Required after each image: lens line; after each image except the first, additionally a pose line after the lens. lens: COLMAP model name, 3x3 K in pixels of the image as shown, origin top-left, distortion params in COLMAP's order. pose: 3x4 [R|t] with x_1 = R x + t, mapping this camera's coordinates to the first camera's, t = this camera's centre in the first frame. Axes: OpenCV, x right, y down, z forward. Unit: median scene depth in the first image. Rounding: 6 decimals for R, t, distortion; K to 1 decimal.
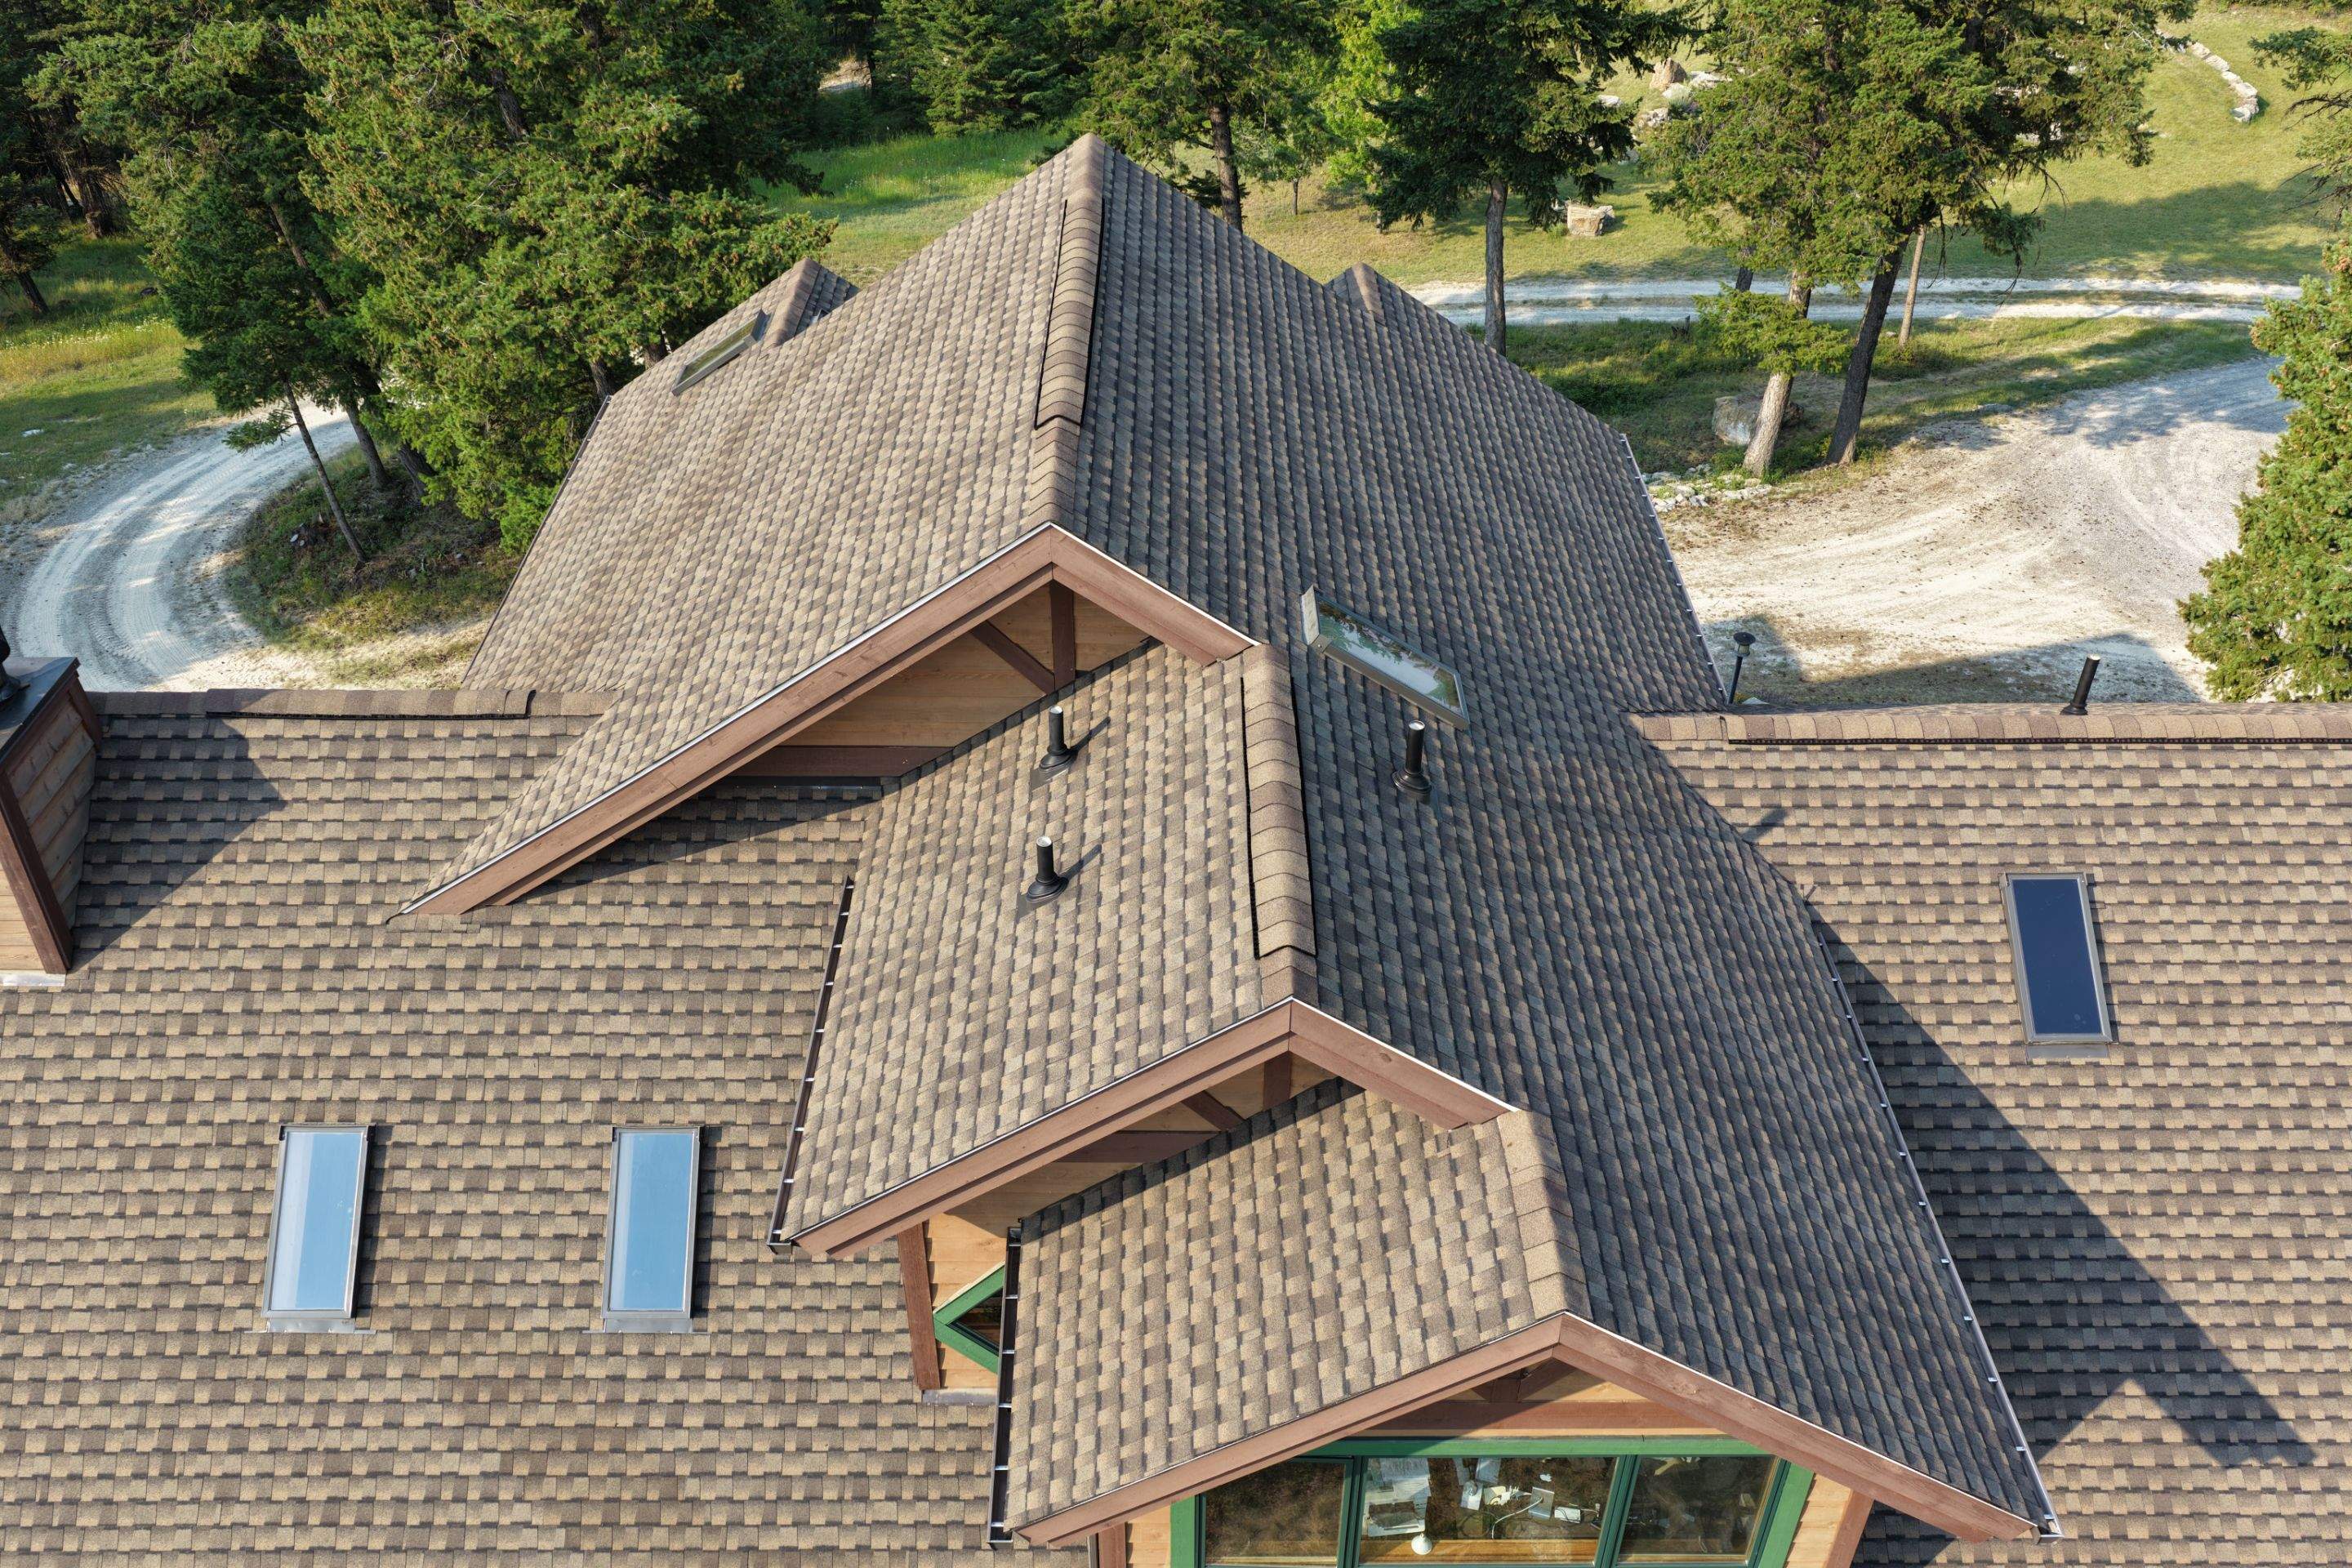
lens RADIAL K [[1944.4, 0, 1186.2], [0, 1944.4, 778.8], [0, 0, 1]] dist [-0.010649, 0.029756]
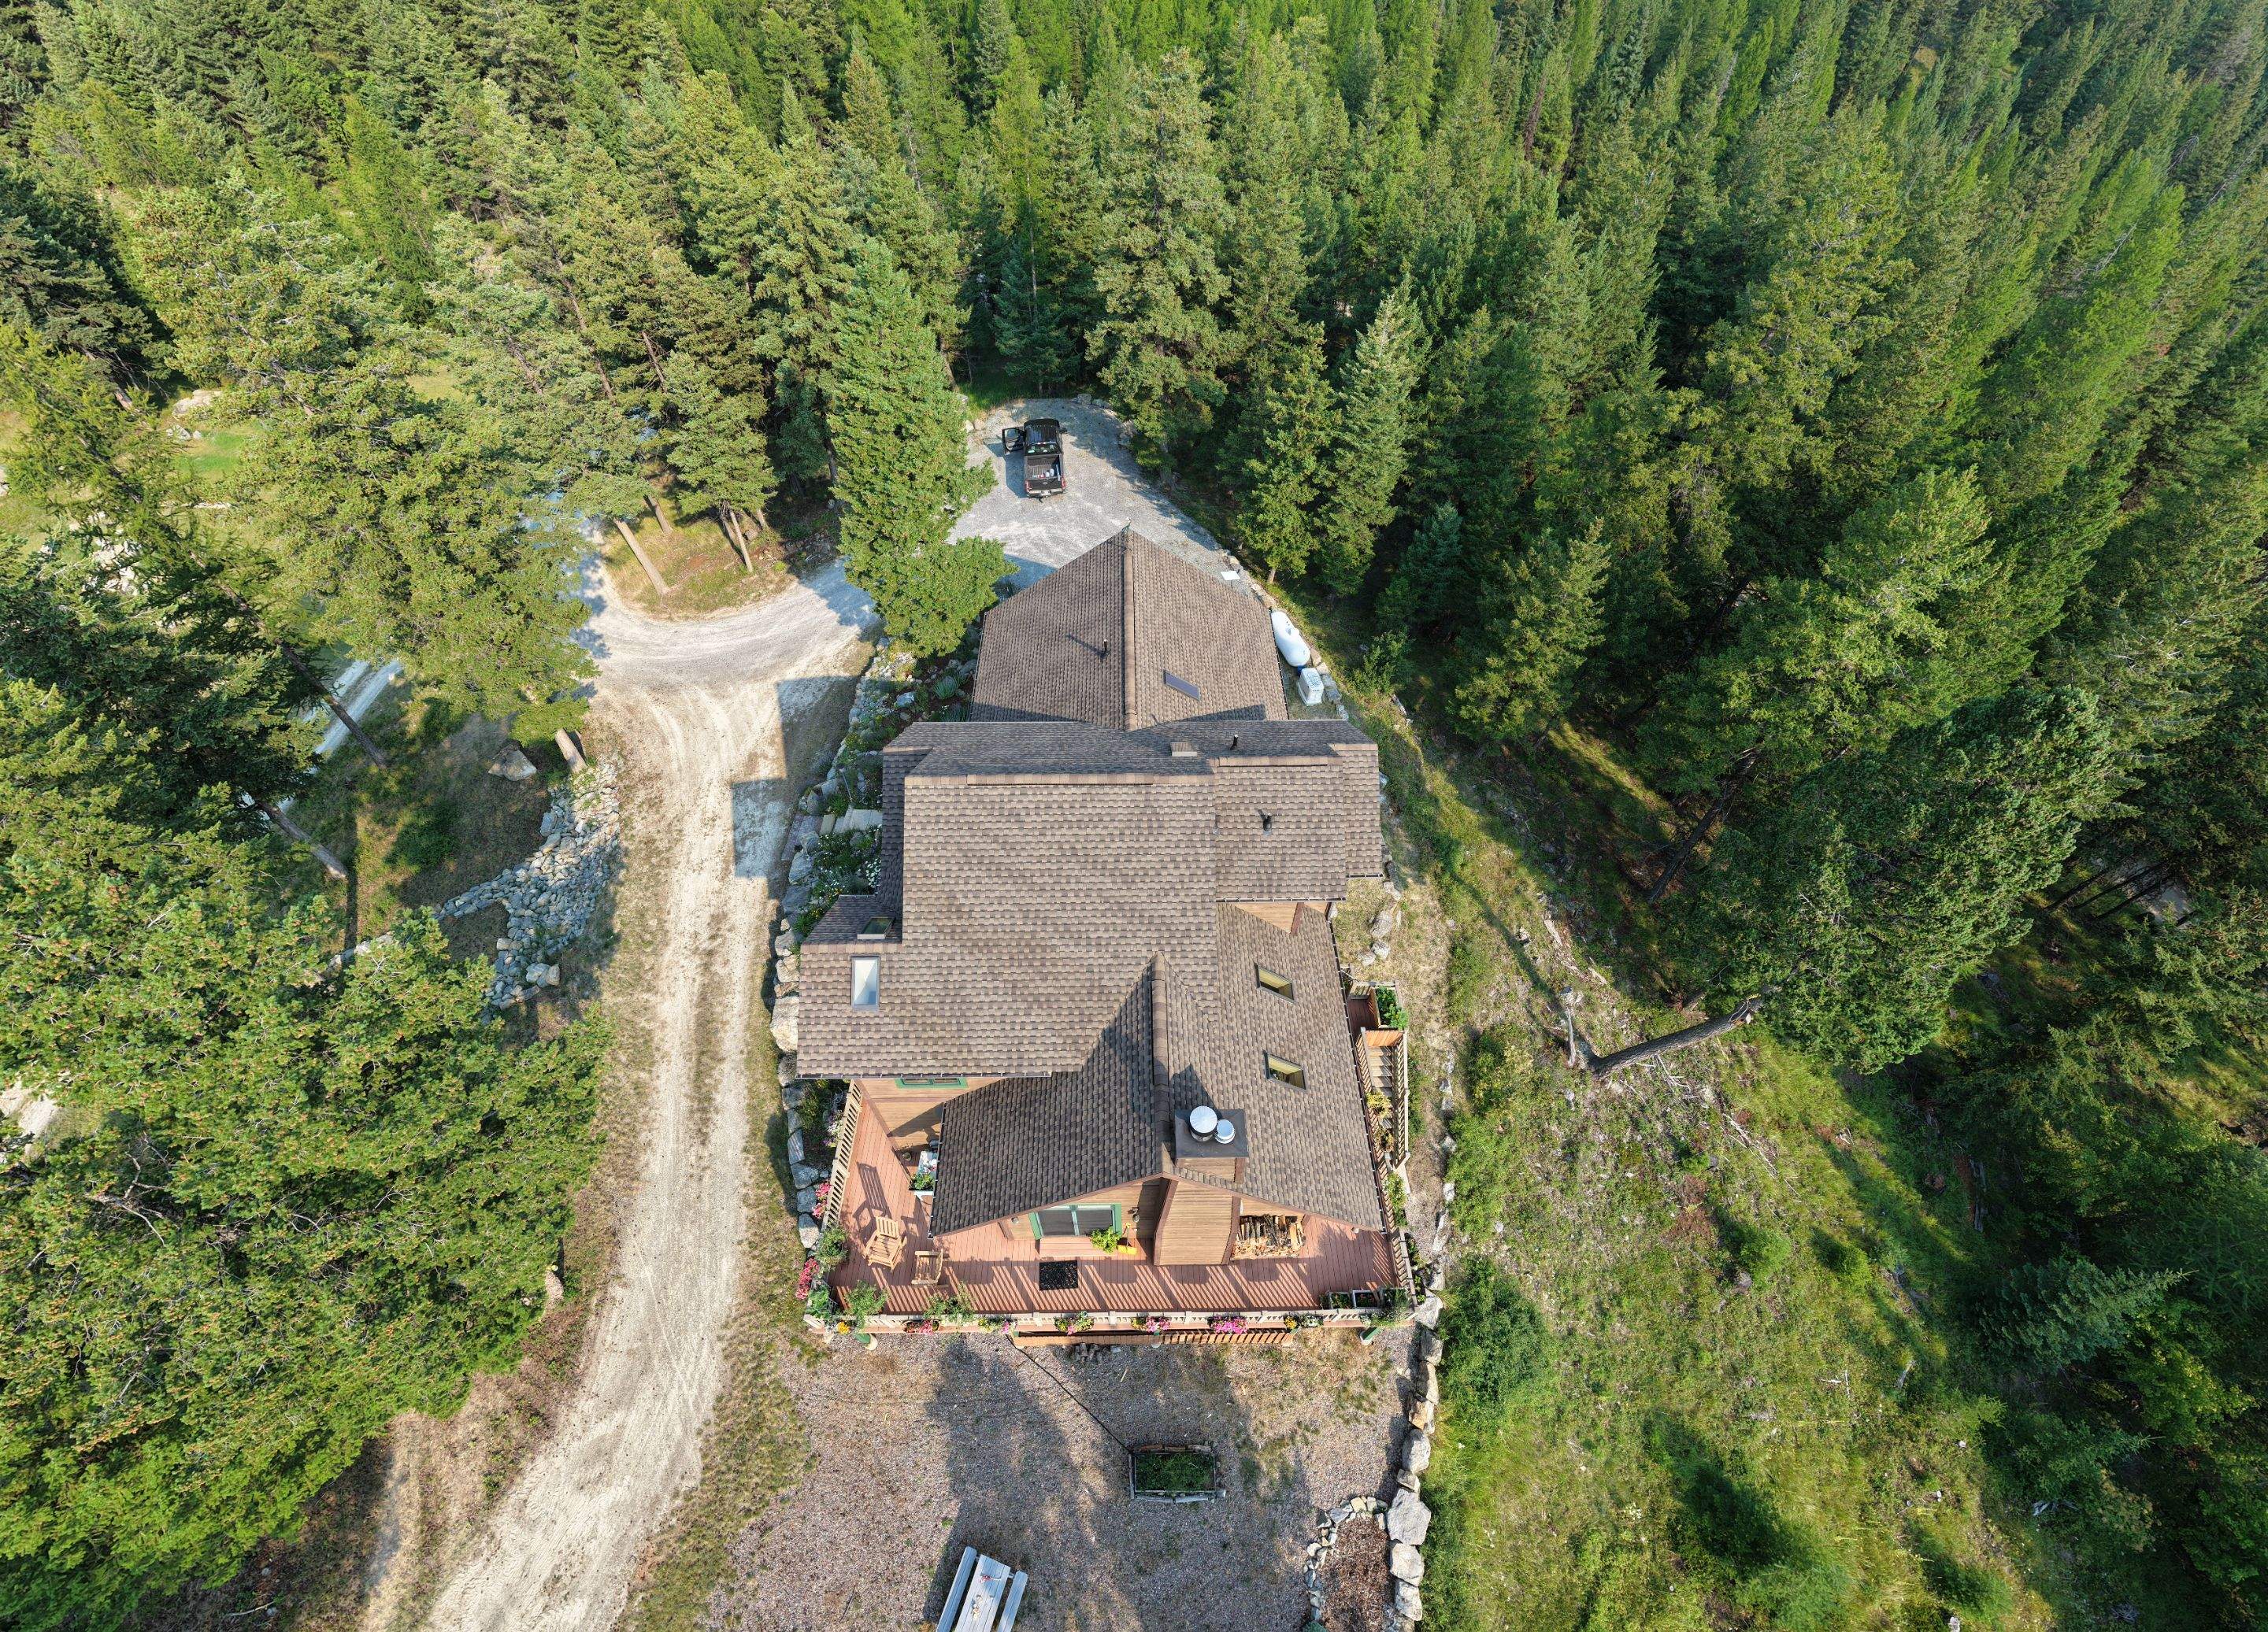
lens RADIAL K [[892.5, 0, 1130.5], [0, 892.5, 821.3], [0, 0, 1]] dist [0.002684, -0.000643]
pose [[-0.005421, -0.772367, 0.635153, -0.979219], [0.601987, 0.504656, 0.618817, -0.995690], [-0.798487, 0.385708, 0.462219, 0.299699]]
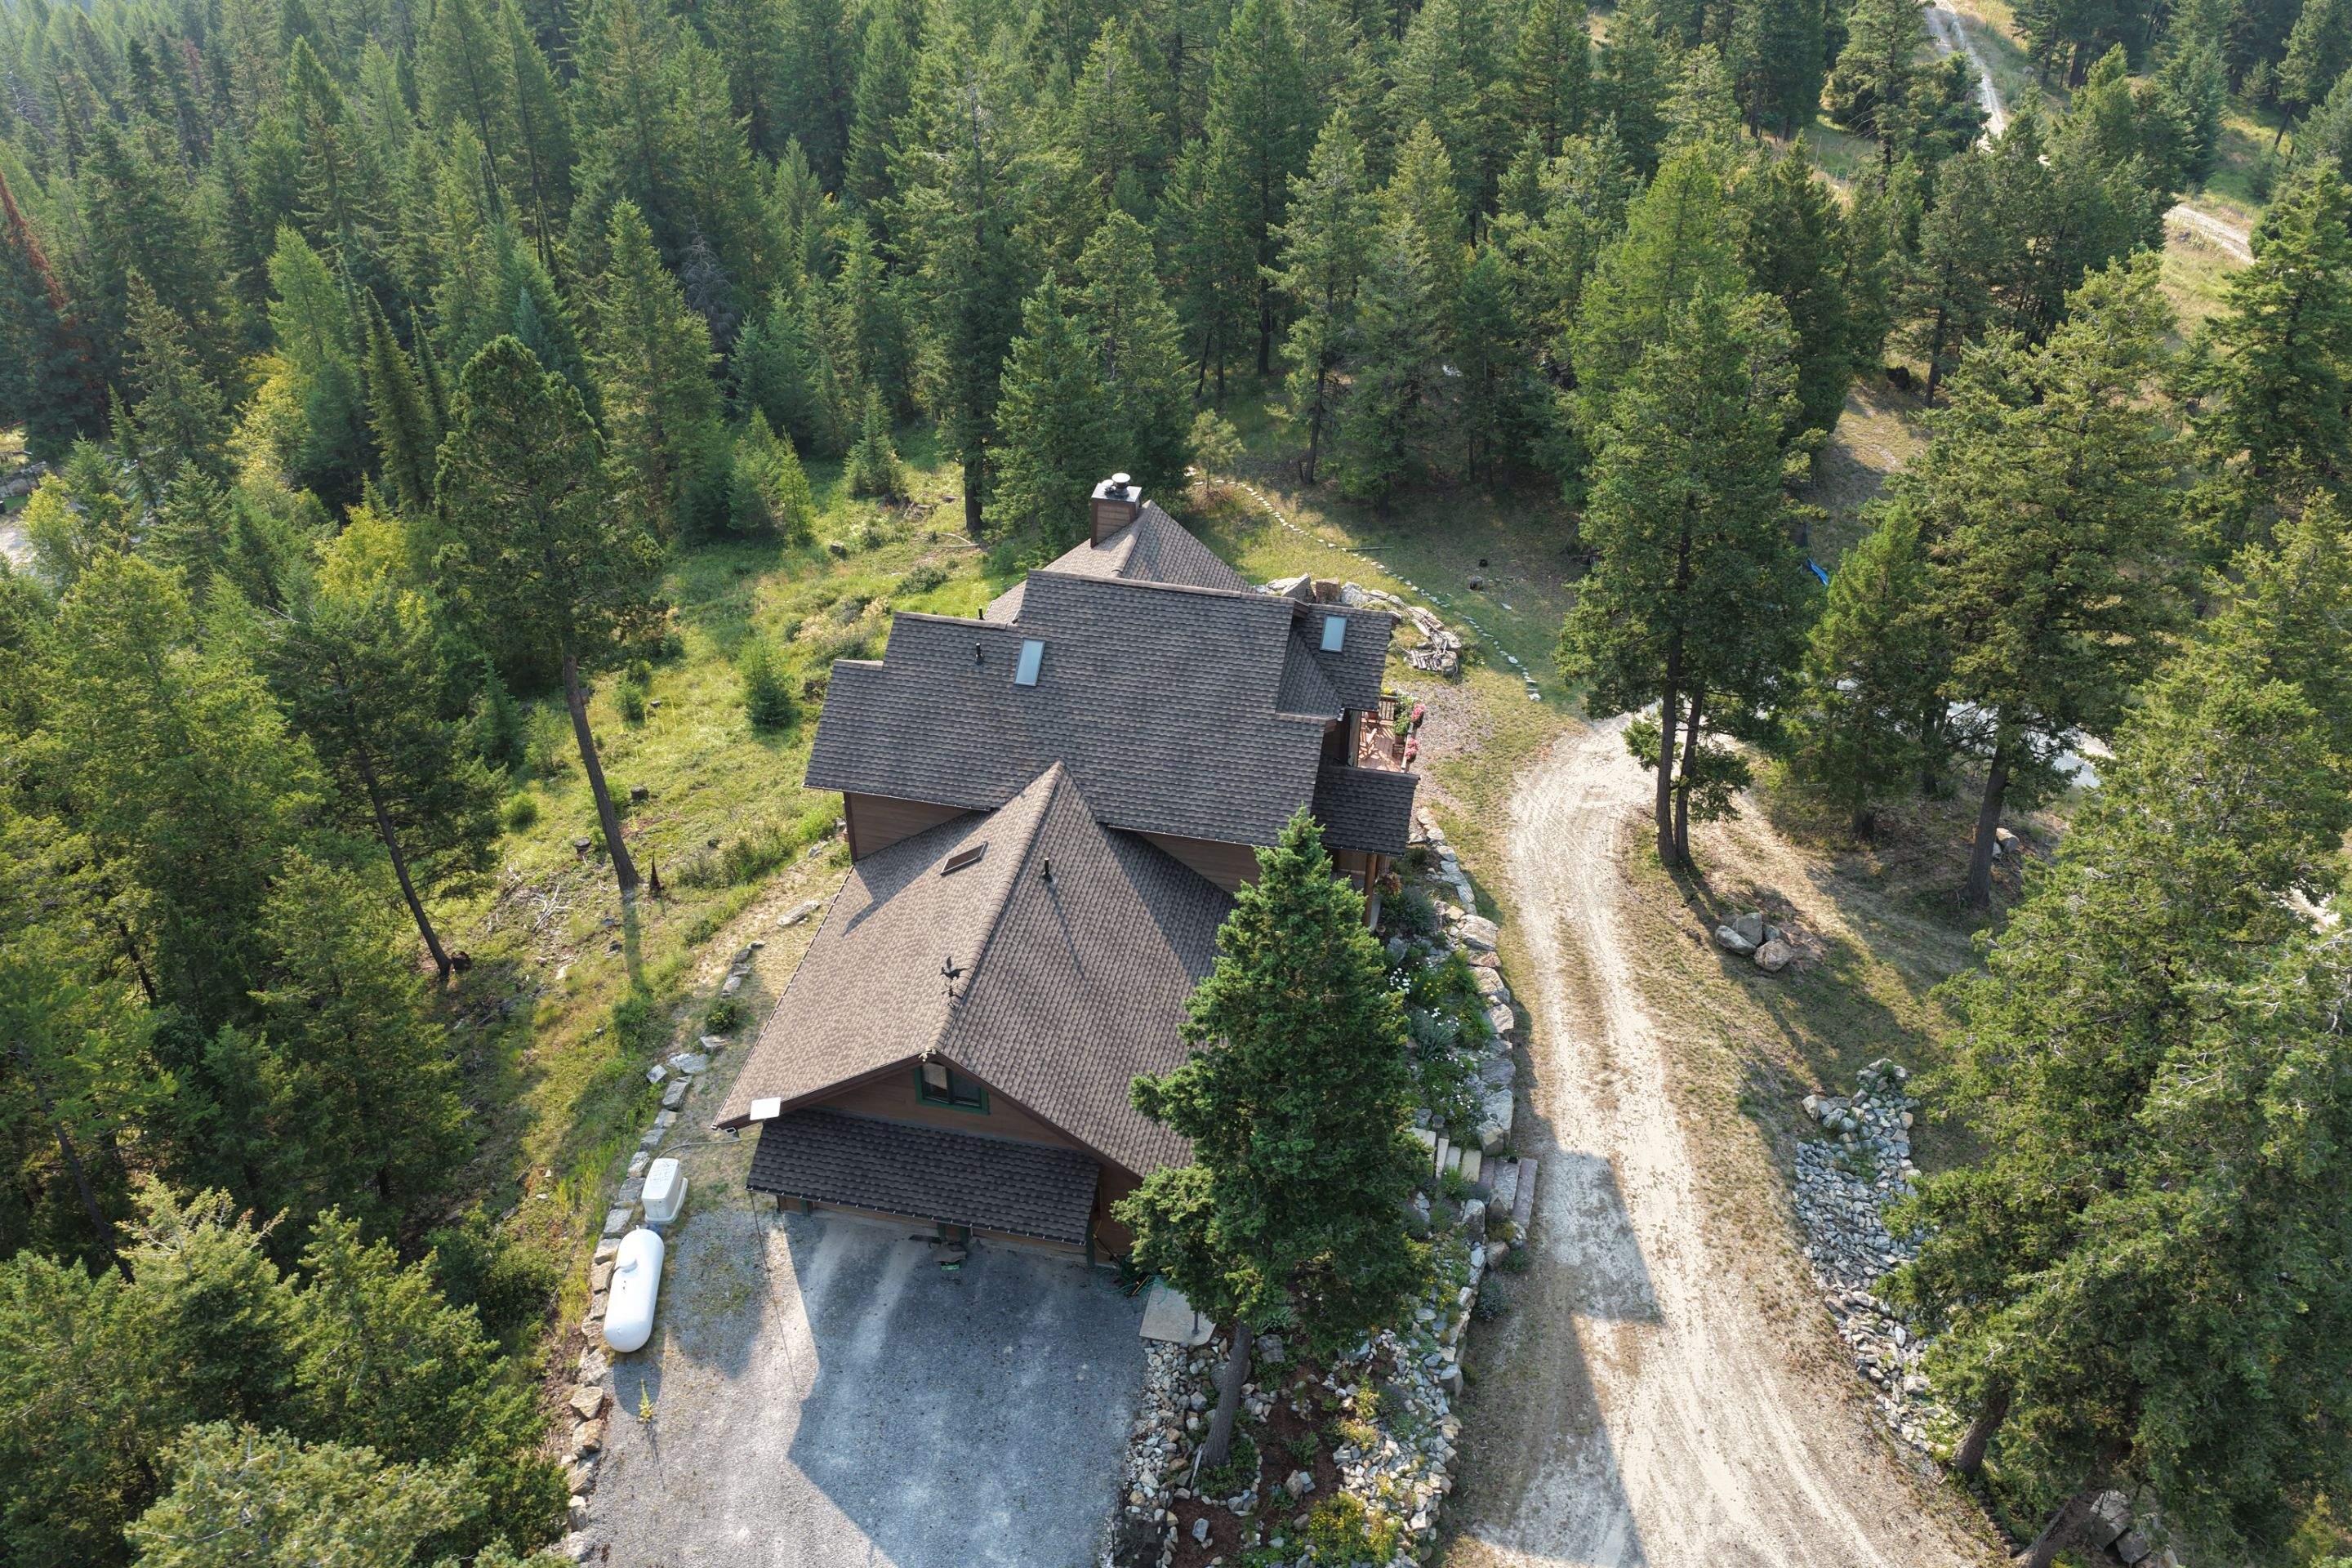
lens RADIAL K [[1944.4, 0, 1187.4], [0, 1944.4, 789.6], [0, 0, 1]] dist [-0.010649, 0.029756]
pose [[-0.212764, 0.593874, -0.775916, 2.771227], [-0.589235, 0.555476, 0.586727, -2.063834], [0.779445, 0.582031, 0.231745, 0.460652]]
